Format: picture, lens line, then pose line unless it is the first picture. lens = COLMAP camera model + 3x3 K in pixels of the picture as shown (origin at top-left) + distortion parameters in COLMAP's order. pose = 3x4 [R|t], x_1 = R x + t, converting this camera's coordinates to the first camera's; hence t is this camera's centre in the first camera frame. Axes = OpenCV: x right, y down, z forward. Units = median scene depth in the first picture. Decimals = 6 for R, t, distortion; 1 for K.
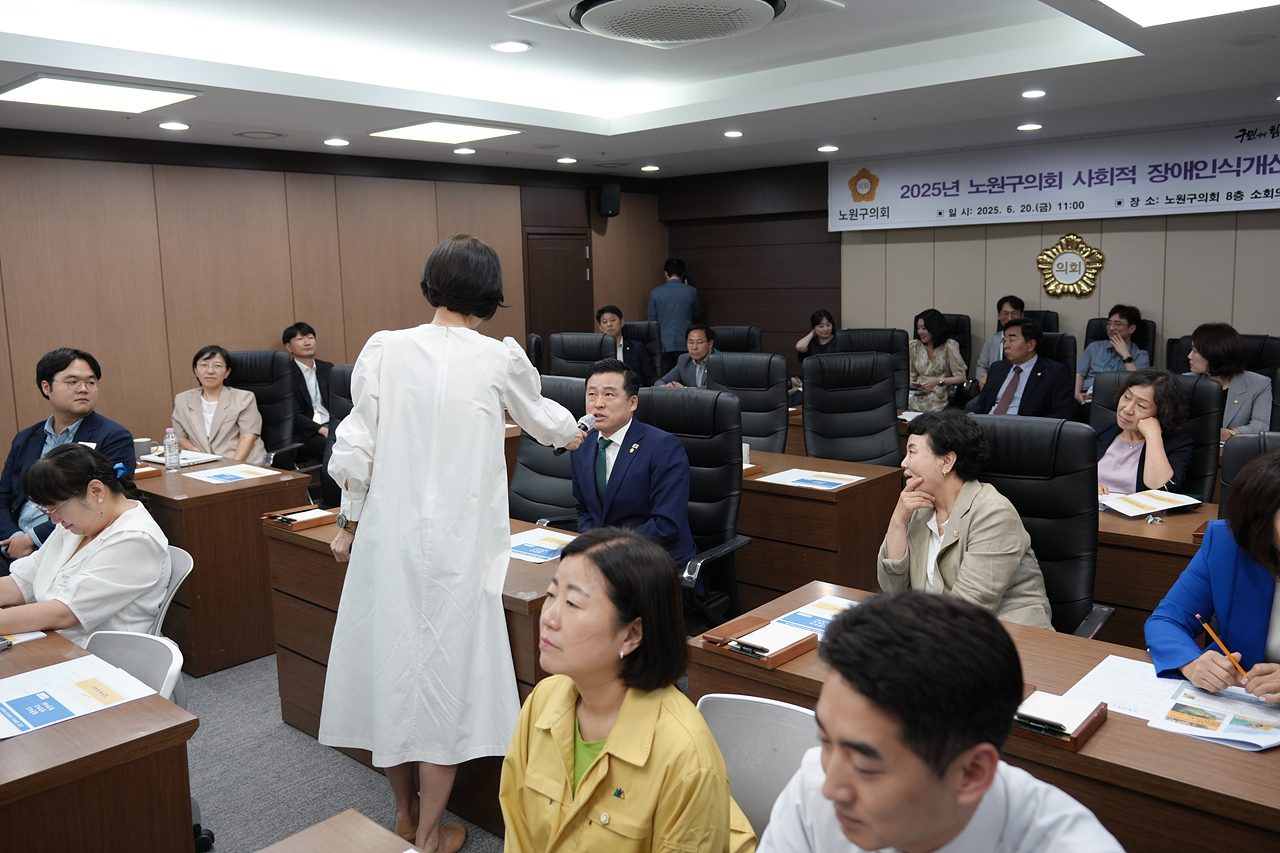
lens RADIAL K [[1006.7, 0, 644.4], [0, 1006.7, 417.5], [0, 0, 1]] dist [-0.027114, 0.003870]
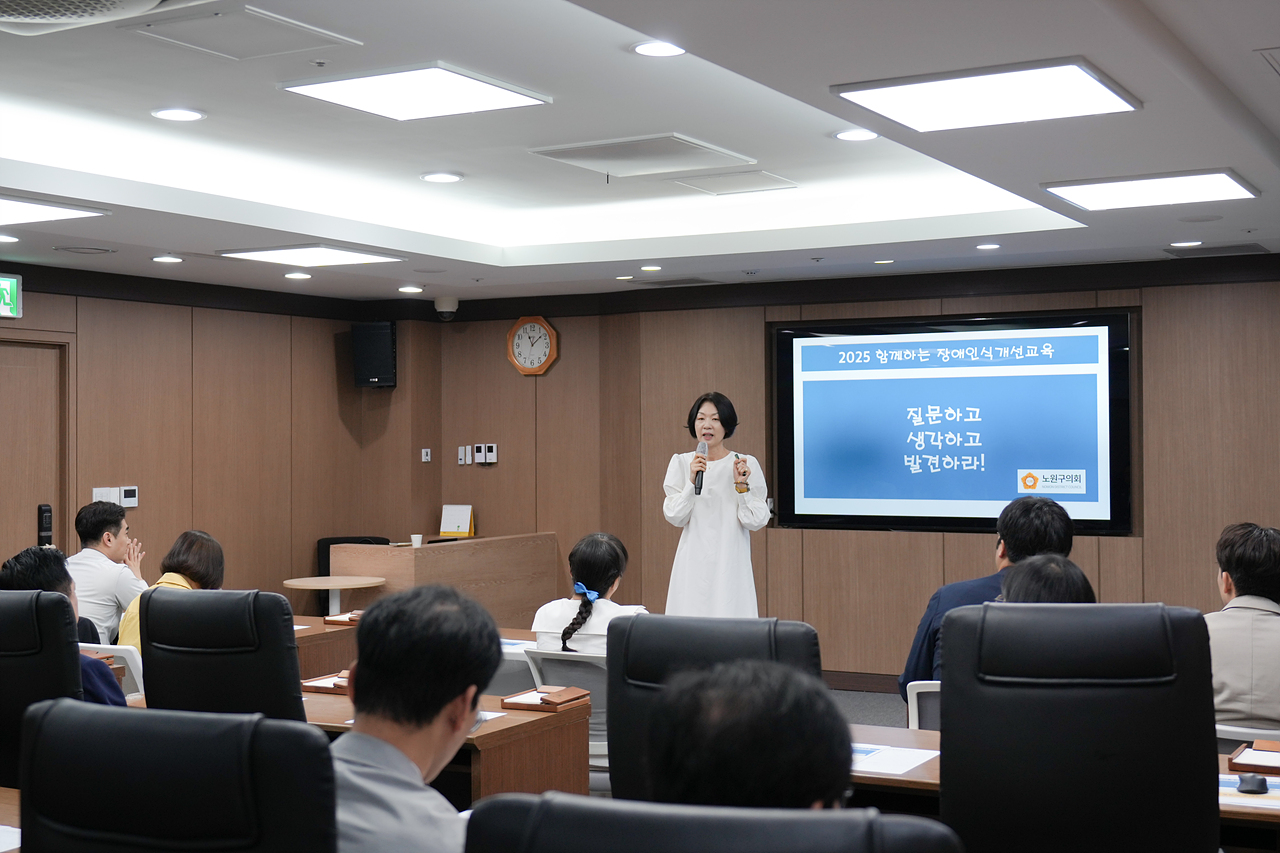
lens RADIAL K [[1670.3, 0, 632.0], [0, 1670.3, 431.6], [0, 0, 1]] dist [0.027673, 0.000000]
pose [[0.977365, 0.015025, 0.211024, -0.213319], [0.017450, 0.988350, -0.151195, 0.074970], [-0.210837, 0.151455, 0.965717, -0.371907]]
